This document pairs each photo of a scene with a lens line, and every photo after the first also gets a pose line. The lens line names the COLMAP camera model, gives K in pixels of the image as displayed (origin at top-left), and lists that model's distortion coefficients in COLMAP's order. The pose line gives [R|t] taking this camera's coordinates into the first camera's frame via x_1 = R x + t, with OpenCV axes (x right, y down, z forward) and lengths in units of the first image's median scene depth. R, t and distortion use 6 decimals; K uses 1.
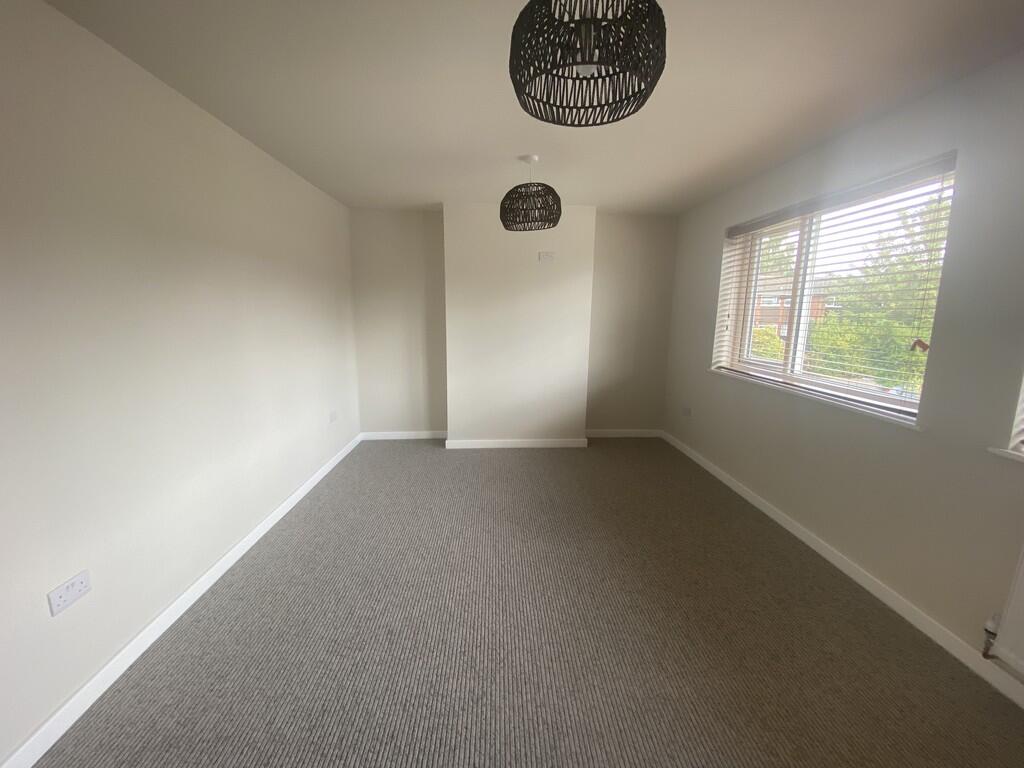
lens RADIAL K [[400.5, 0, 512.0], [0, 400.5, 384.0], [0, 0, 1]] dist [-0.021136, -0.000300]
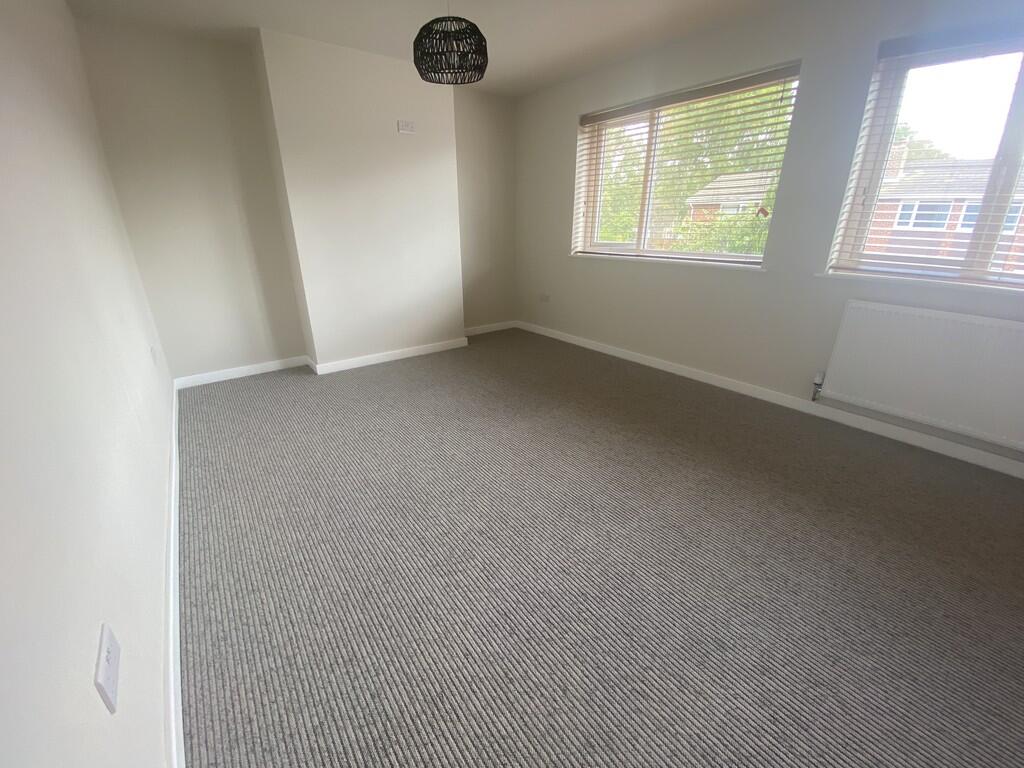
lens RADIAL K [[412.6, 0, 512.0], [0, 412.6, 384.0], [0, 0, 1]] dist [-0.024882, -0.000033]
pose [[0.822600, -0.209528, 0.528609, -0.327348], [0.107724, 0.970224, 0.216937, 0.048043], [-0.558324, -0.121508, 0.820677, 0.112646]]
